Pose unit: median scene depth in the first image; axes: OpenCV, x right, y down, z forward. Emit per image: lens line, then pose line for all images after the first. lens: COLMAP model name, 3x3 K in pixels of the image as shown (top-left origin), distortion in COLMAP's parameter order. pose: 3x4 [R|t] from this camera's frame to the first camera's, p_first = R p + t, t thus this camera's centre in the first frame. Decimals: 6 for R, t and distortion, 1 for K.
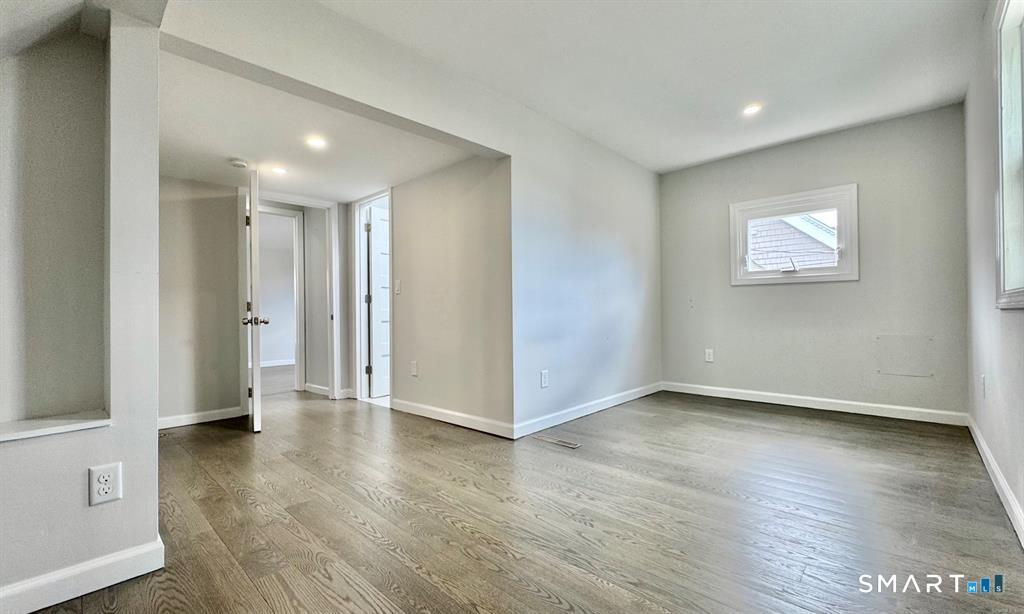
lens RADIAL K [[418.1, 0, 512.0], [0, 418.1, 307.0], [0, 0, 1]] dist [-0.000879, -0.000029]
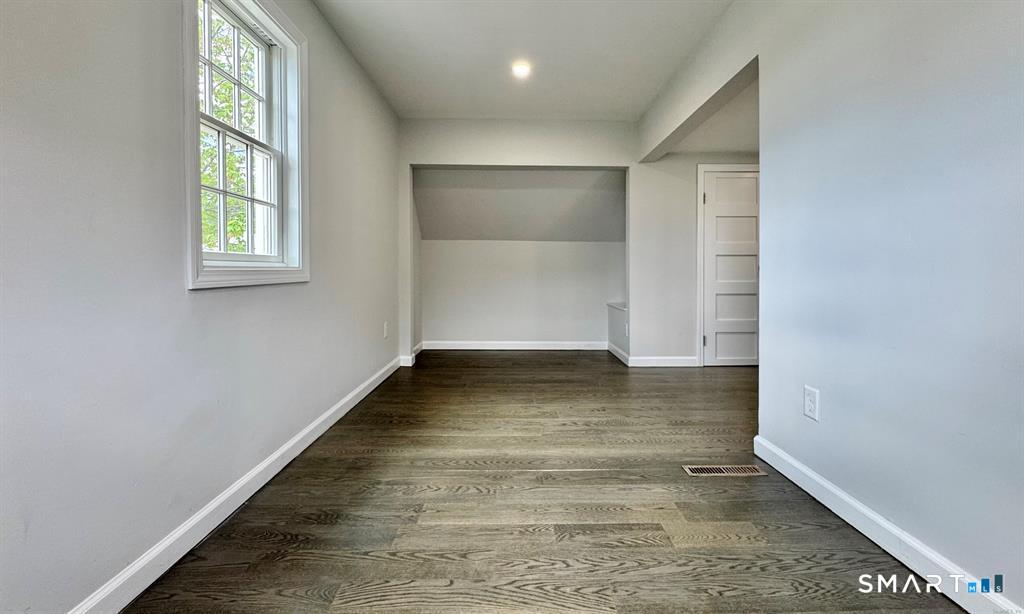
lens RADIAL K [[418.1, 0, 512.0], [0, 418.1, 307.0], [0, 0, 1]] dist [-0.000879, -0.000029]
pose [[-0.723643, 0.081636, -0.685330, 0.739511], [0.032266, 0.995896, 0.084560, -0.008615], [0.689420, 0.039079, -0.723307, 1.153002]]
